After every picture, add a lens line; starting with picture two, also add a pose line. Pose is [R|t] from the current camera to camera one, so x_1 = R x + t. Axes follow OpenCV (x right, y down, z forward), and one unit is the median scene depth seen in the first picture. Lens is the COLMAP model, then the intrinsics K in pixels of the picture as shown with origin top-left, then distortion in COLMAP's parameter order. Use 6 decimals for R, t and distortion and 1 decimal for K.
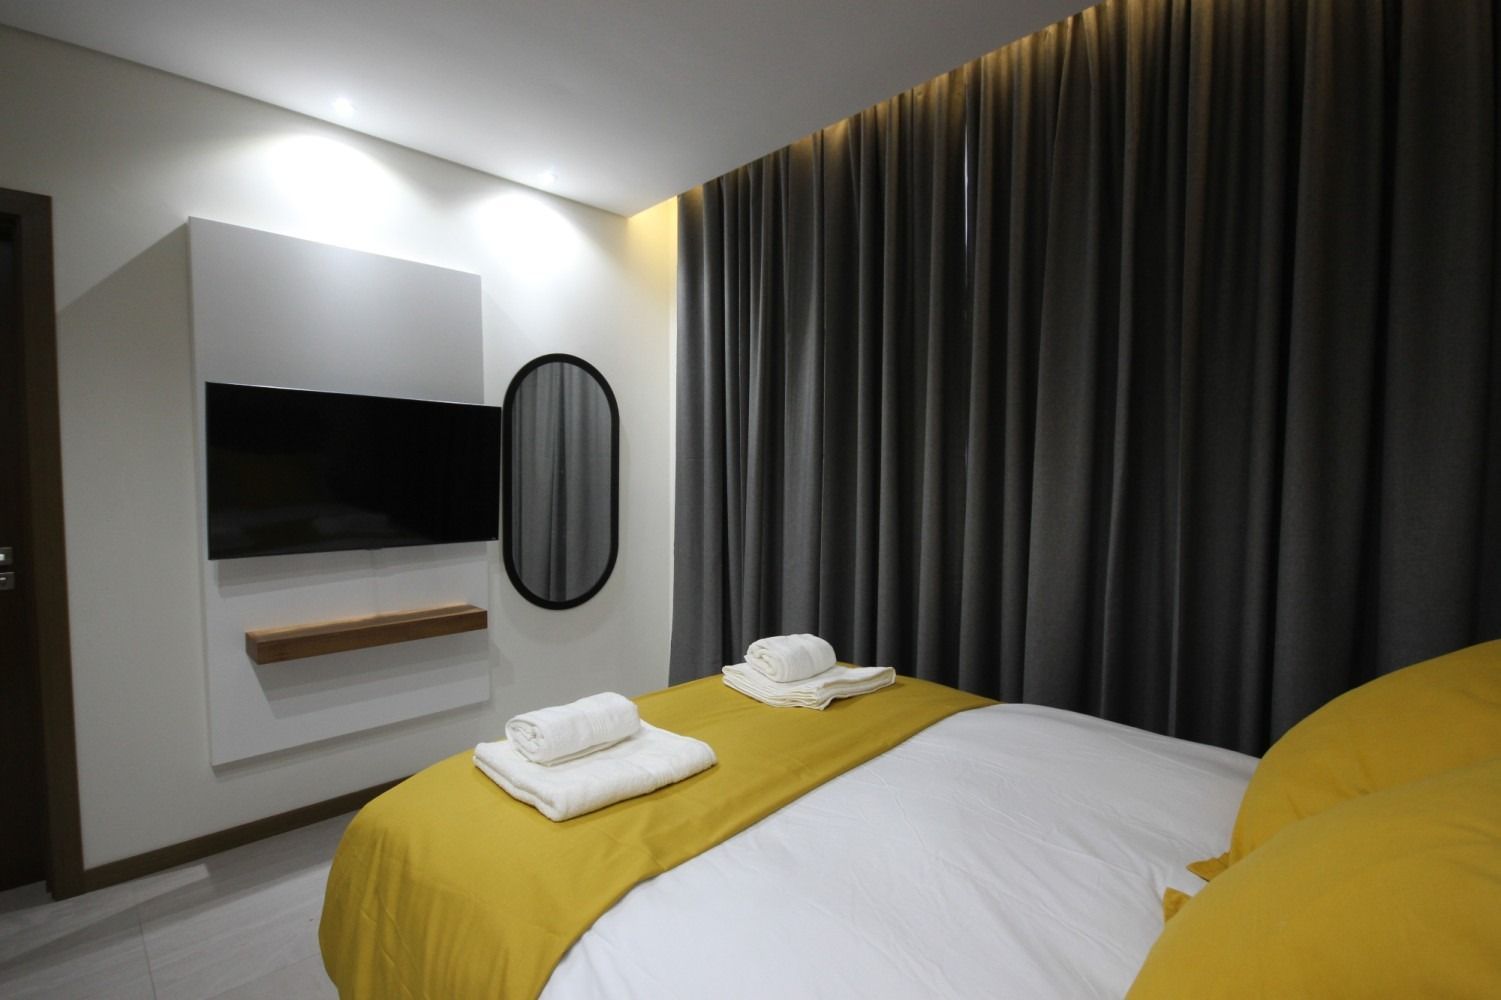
lens RADIAL K [[693.4, 0, 746.3], [0, 693.4, 503.1], [0, 0, 1]] dist [-0.005378, 0.002608]
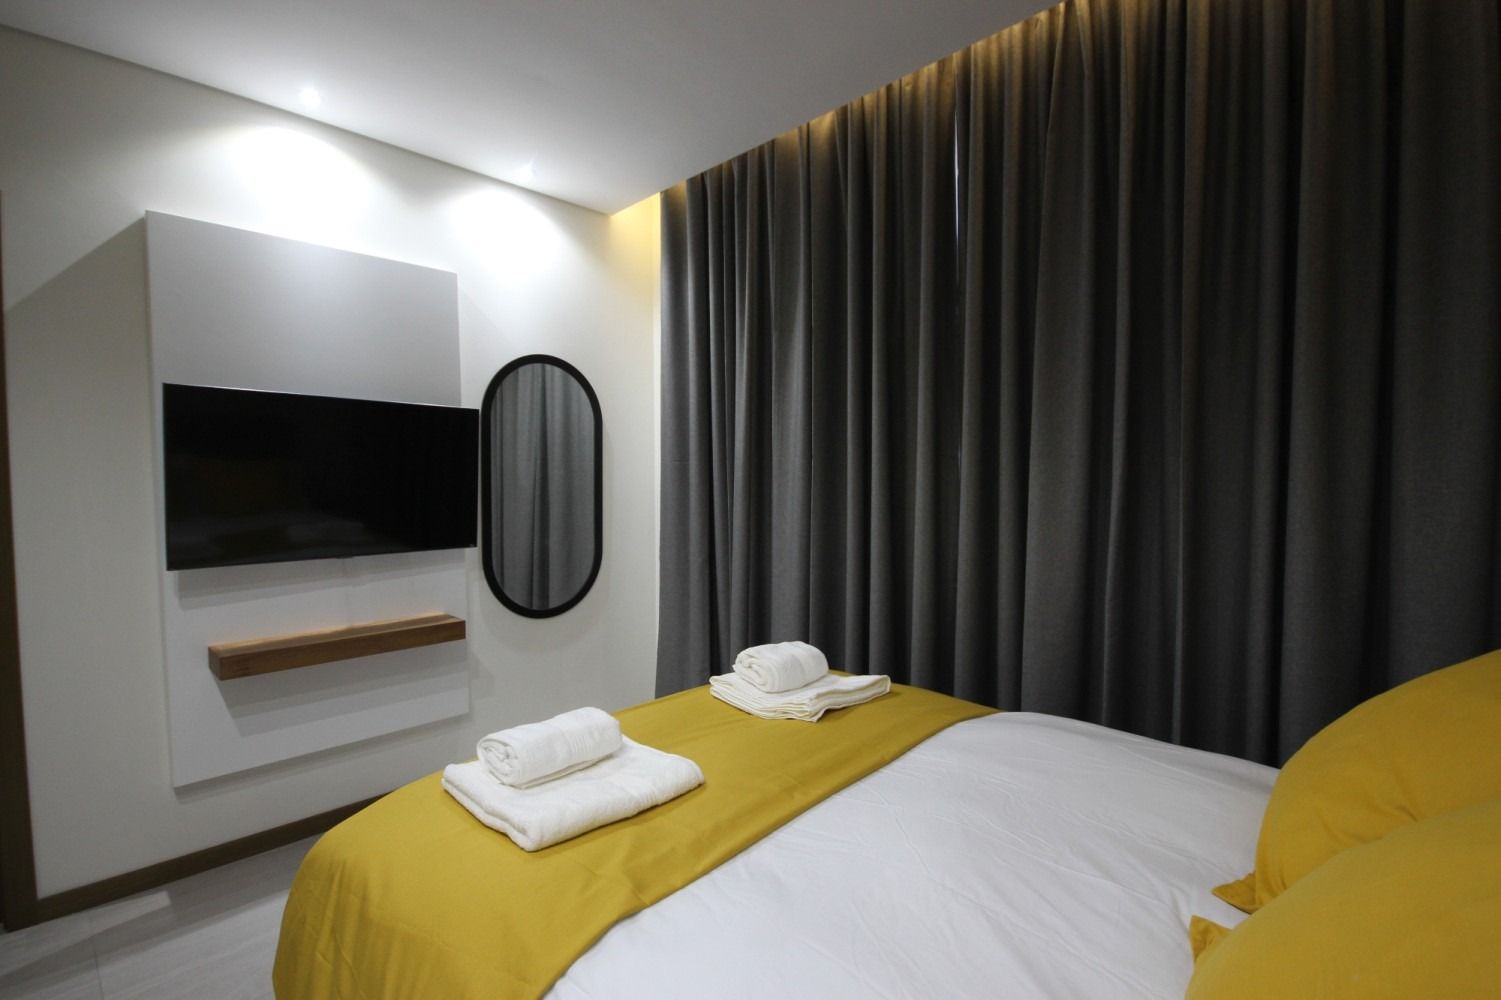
lens RADIAL K [[693.4, 0, 744.5], [0, 693.4, 503.3], [0, 0, 1]] dist [-0.005378, 0.002608]
pose [[0.999841, -0.008367, 0.015723, 0.000233], [0.008481, 0.999938, -0.007261, 0.003572], [-0.015661, 0.007393, 0.999850, 0.038799]]
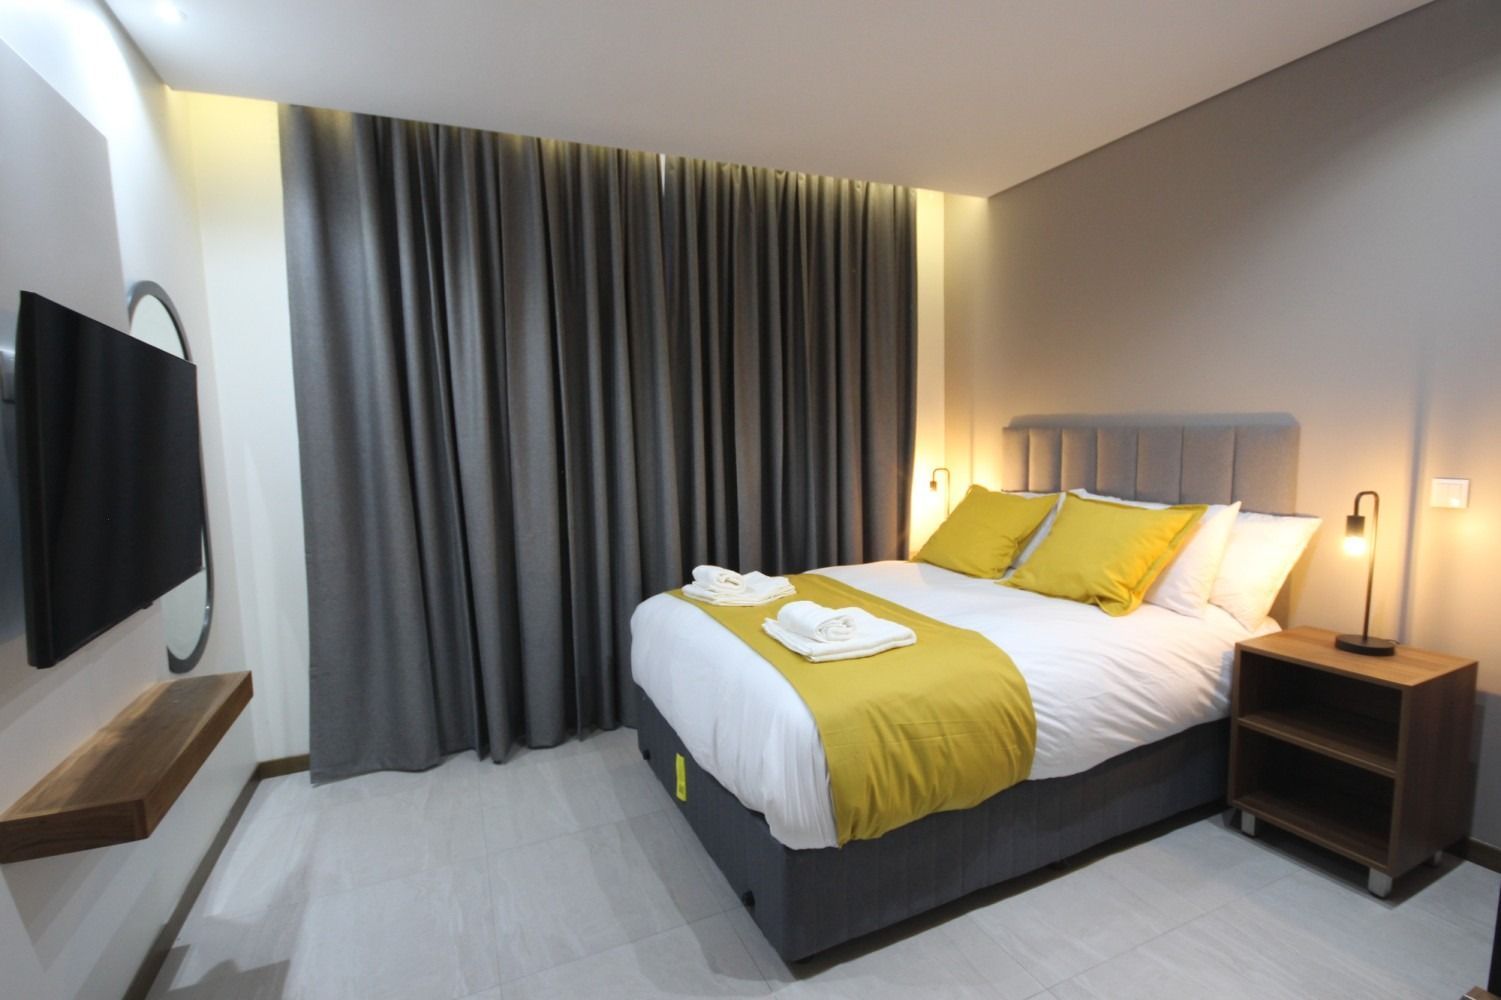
lens RADIAL K [[693.4, 0, 745.4], [0, 693.4, 505.9], [0, 0, 1]] dist [-0.005378, 0.002608]
pose [[0.375034, -0.107226, 0.920789, -1.034333], [0.070638, 0.993706, 0.086946, -0.037319], [-0.924316, 0.032435, 0.380248, 0.374284]]
